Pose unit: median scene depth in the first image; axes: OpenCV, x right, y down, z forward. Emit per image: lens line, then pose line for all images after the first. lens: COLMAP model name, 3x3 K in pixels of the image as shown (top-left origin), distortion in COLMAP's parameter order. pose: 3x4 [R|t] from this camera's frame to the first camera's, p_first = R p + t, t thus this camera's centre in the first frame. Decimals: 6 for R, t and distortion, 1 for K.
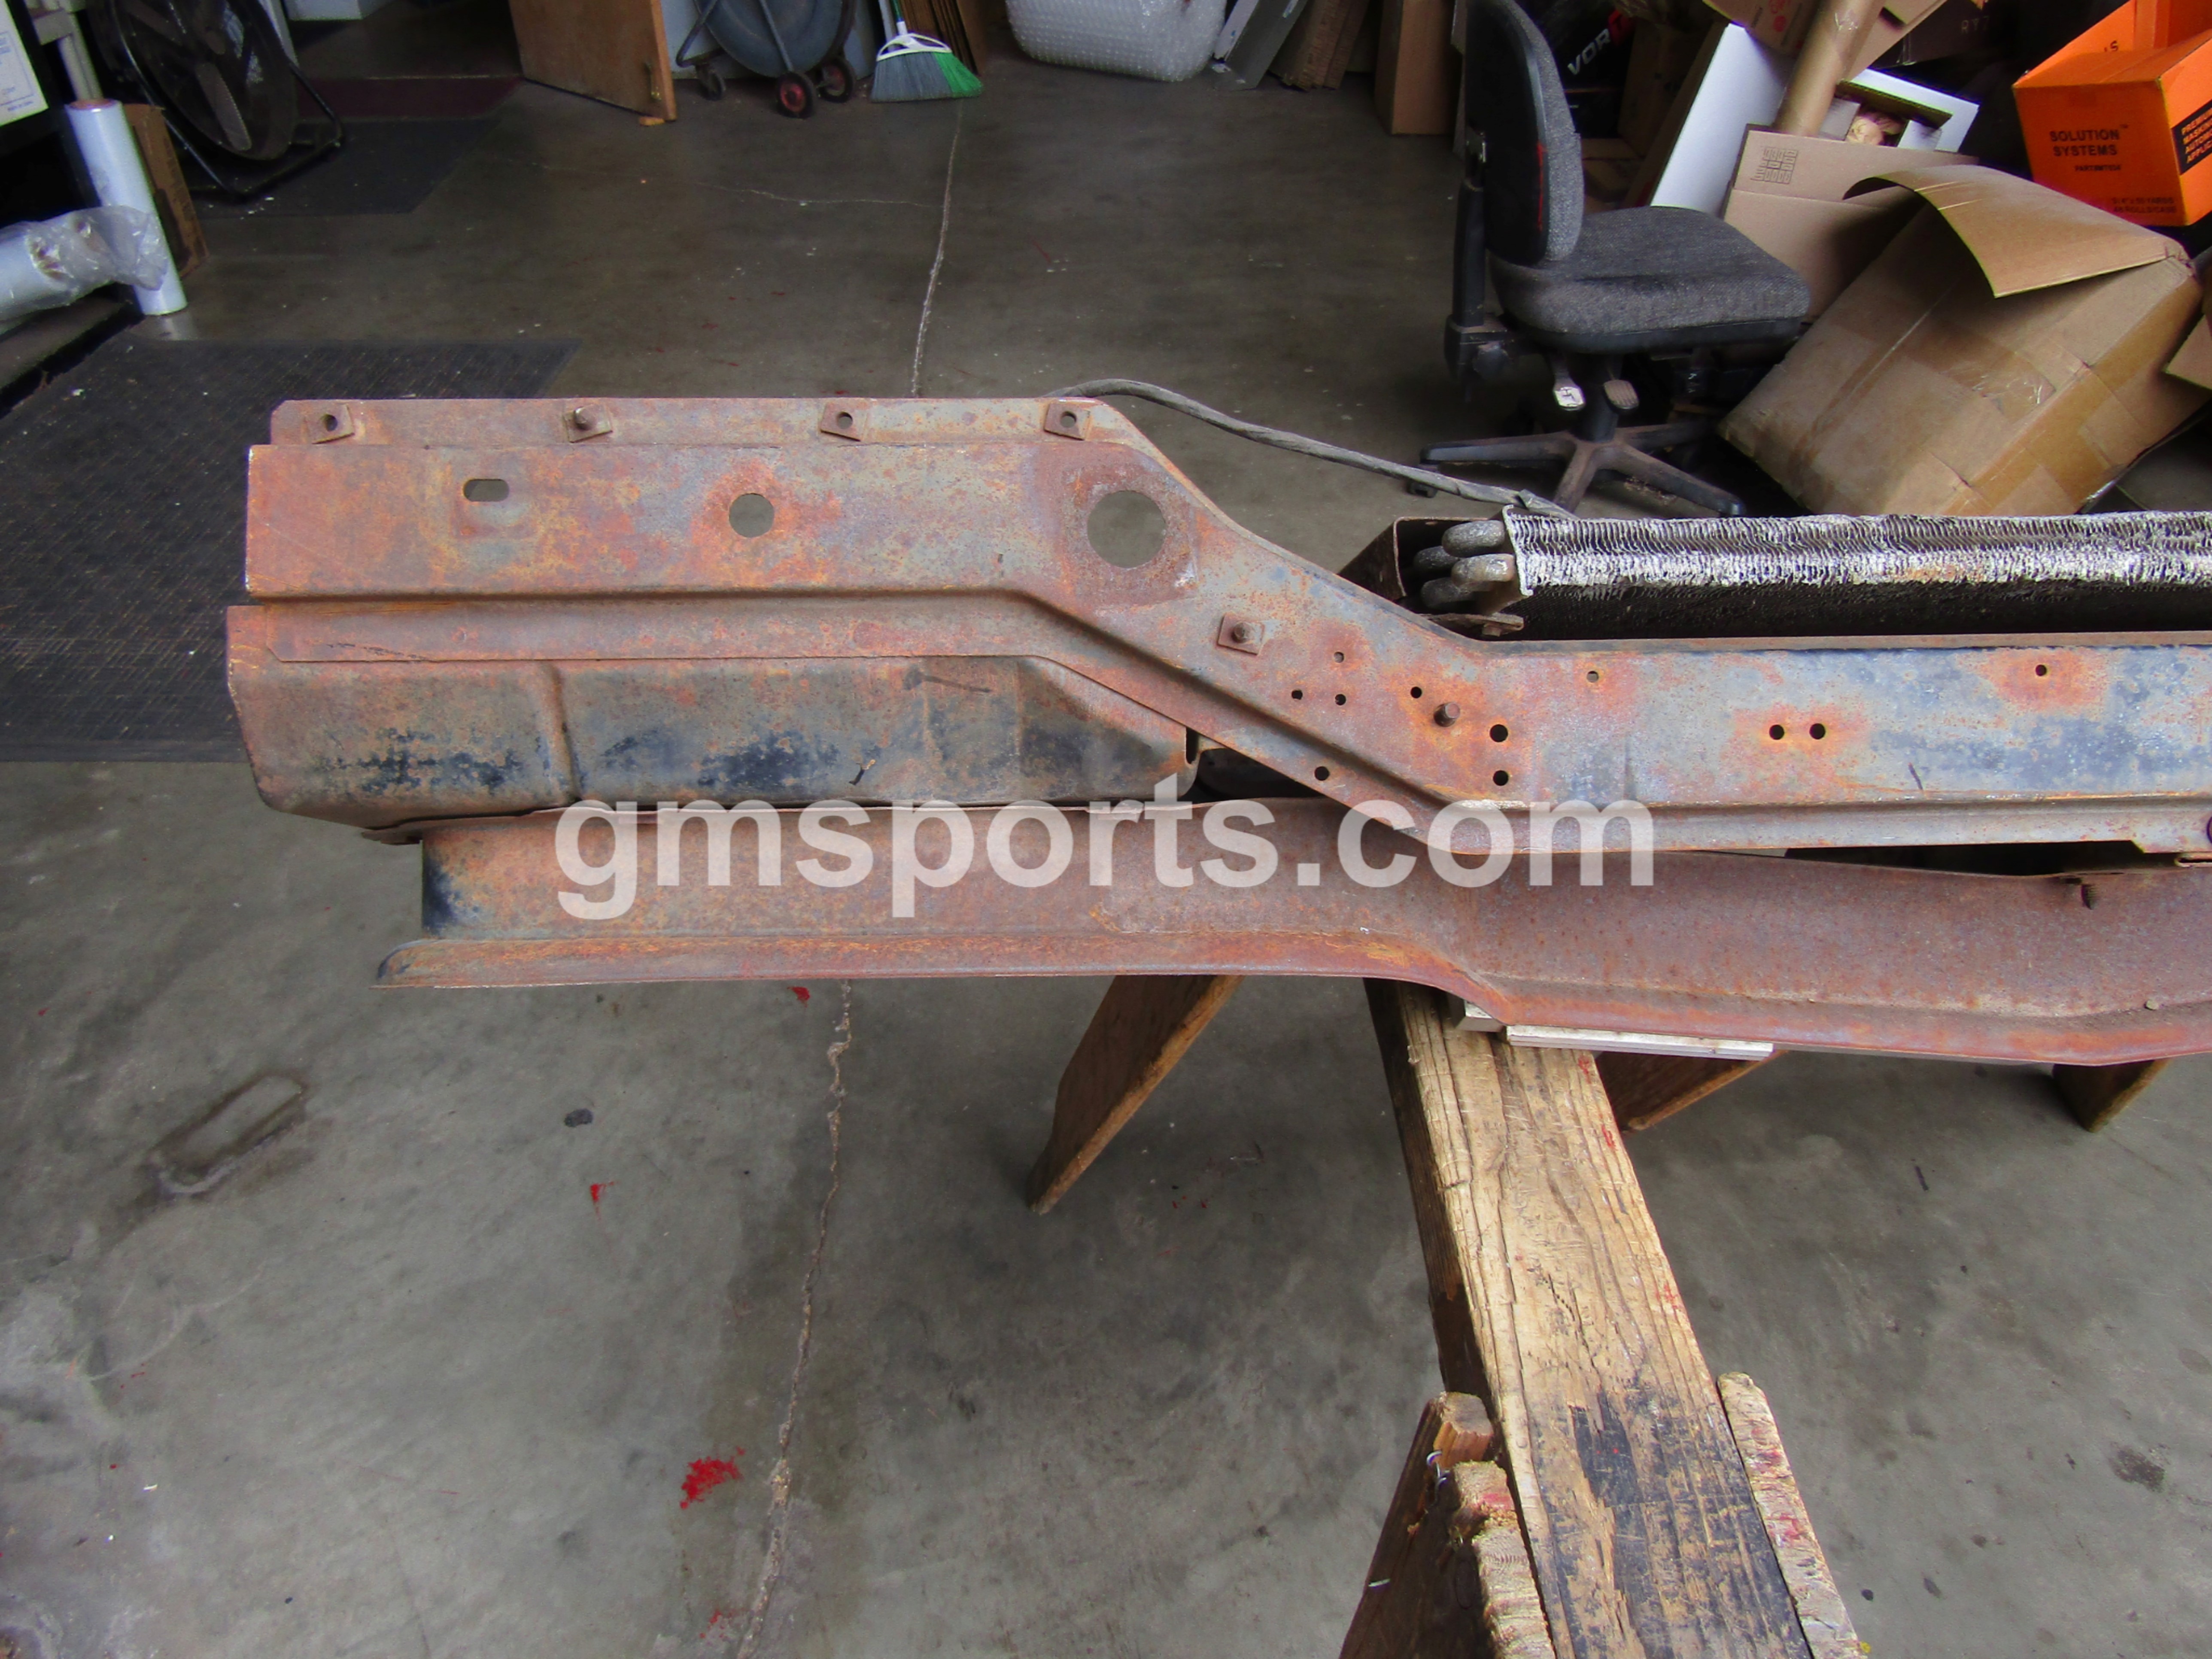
lens RADIAL K [[1578.0, 0, 1114.6], [0, 1578.0, 832.2], [0, 0, 1]] dist [-0.007061, 0.002113]
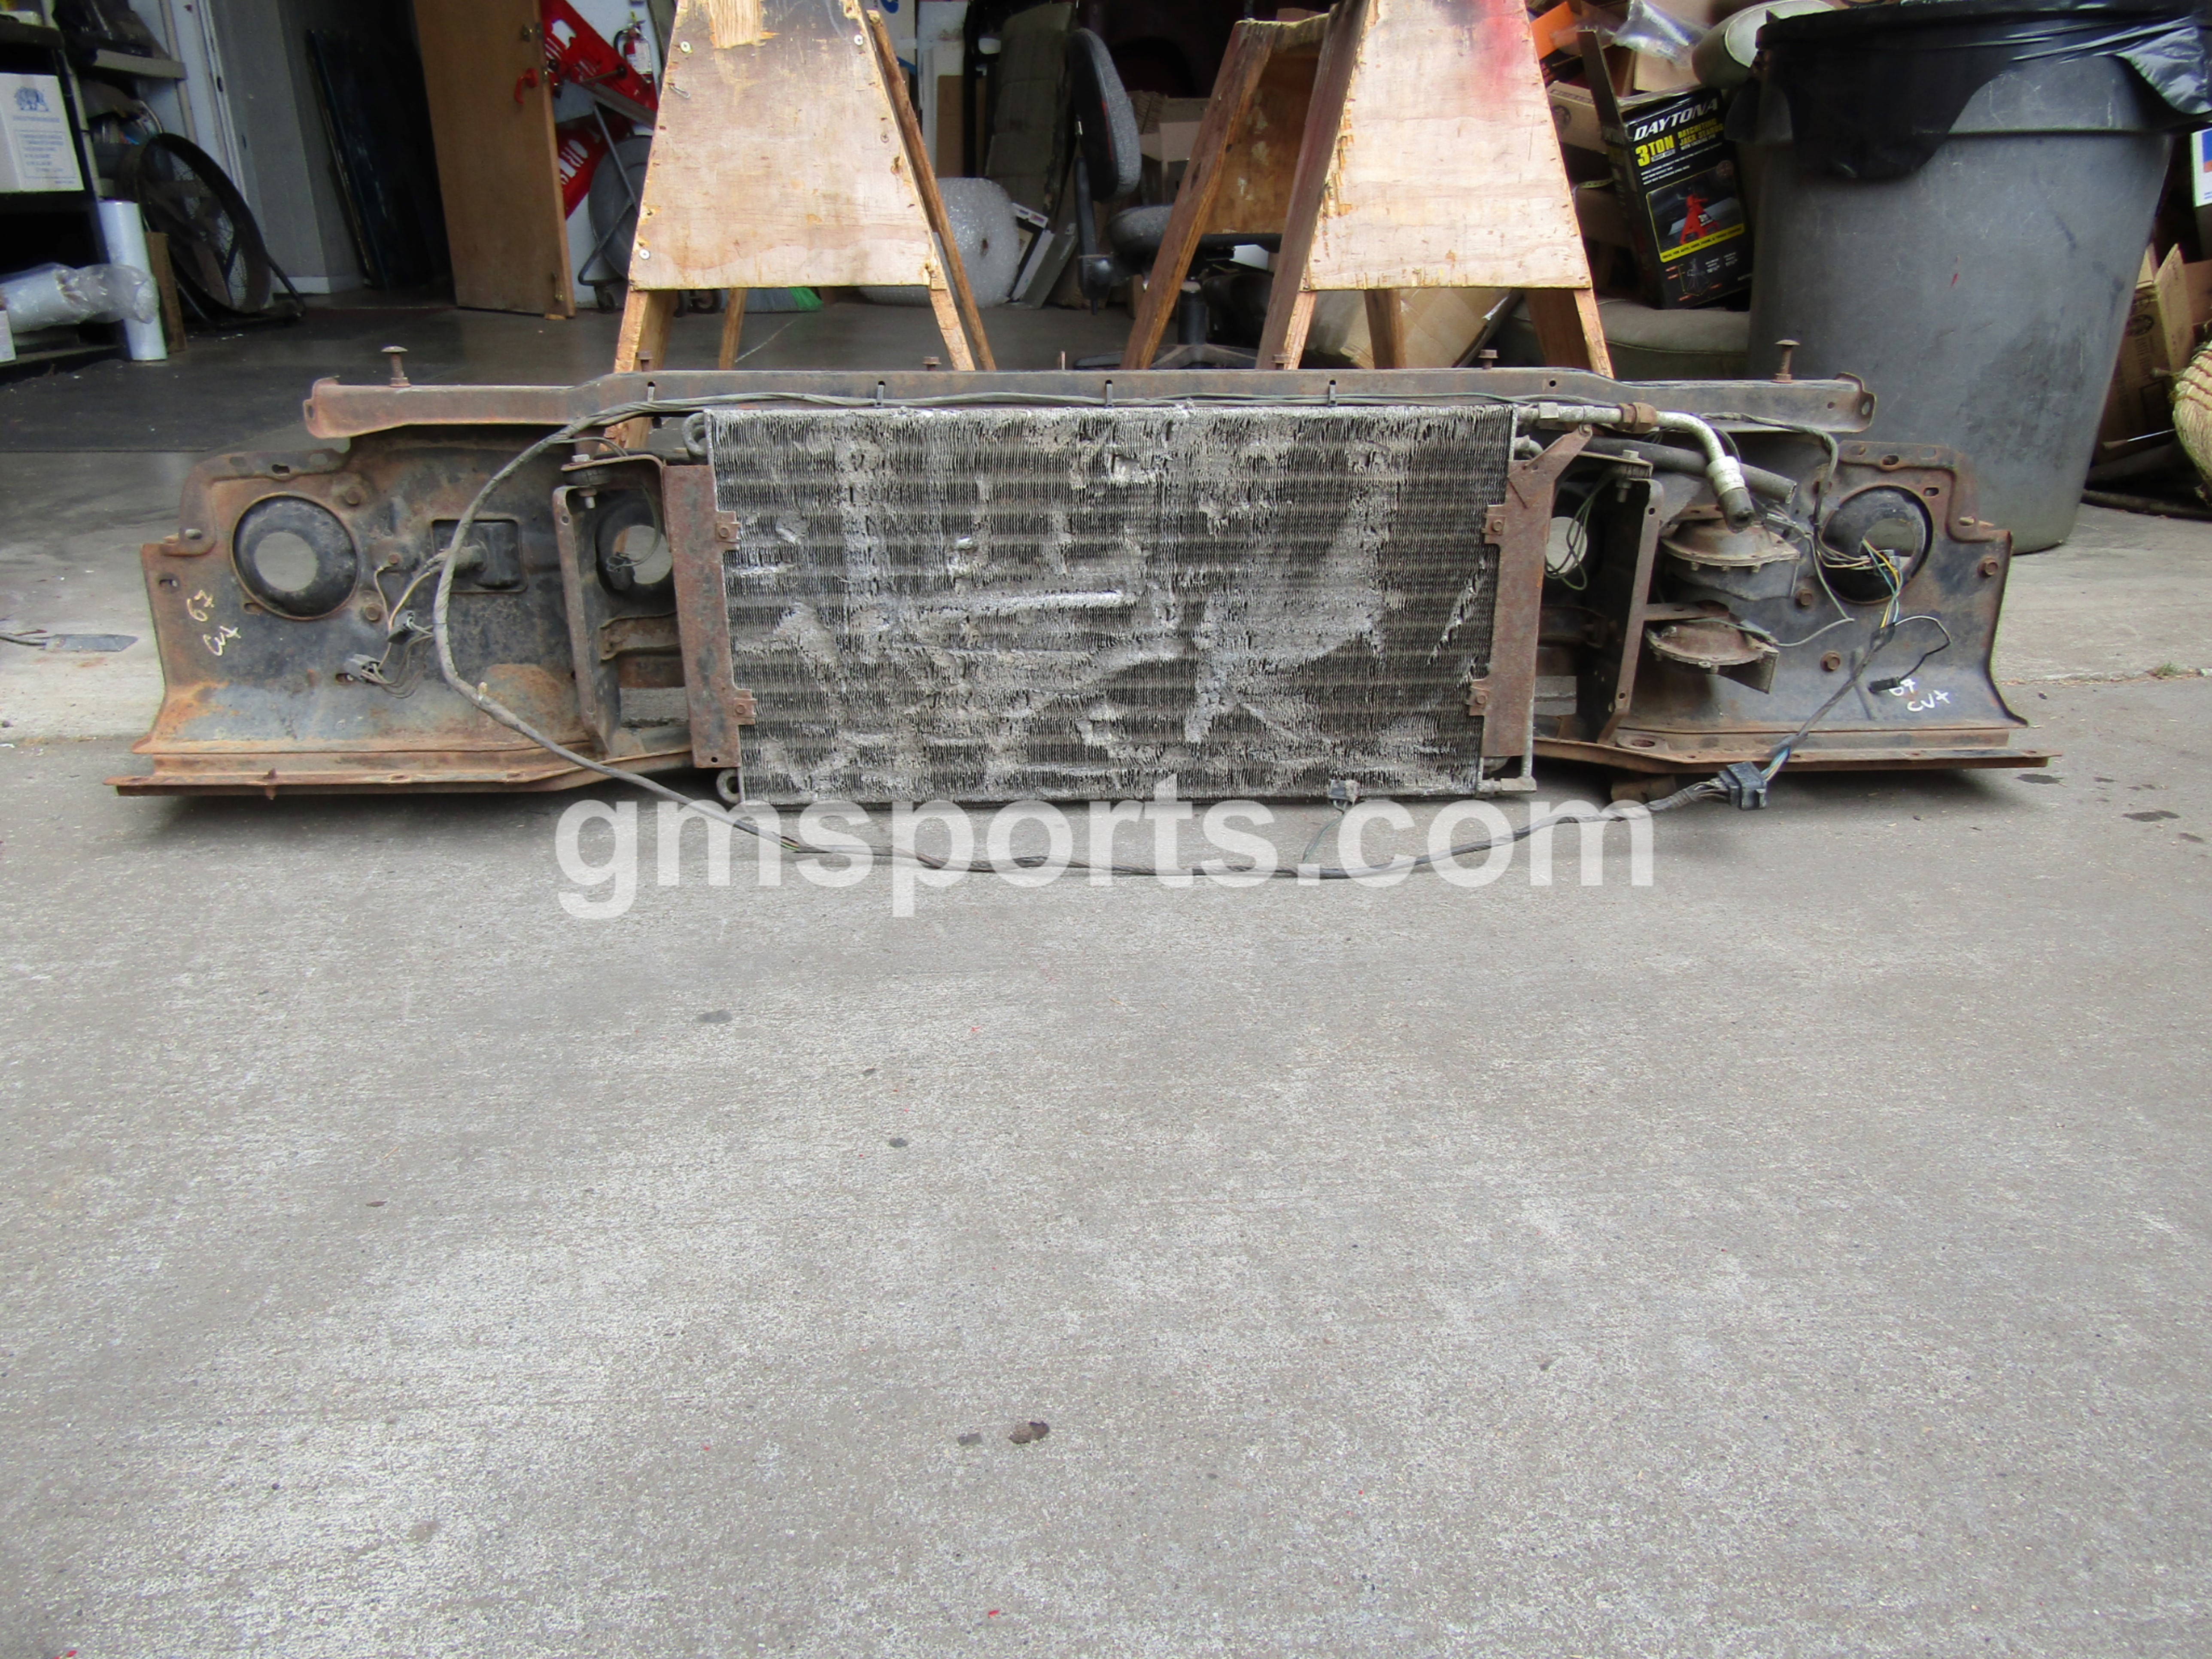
lens RADIAL K [[1578.0, 0, 1128.4], [0, 1578.0, 831.4], [0, 0, 1]] dist [-0.007061, 0.002113]
pose [[0.998130, -0.025003, 0.055788, 0.193941], [0.038943, 0.963477, -0.264945, 0.659903], [-0.047126, 0.266622, 0.962648, -0.291154]]
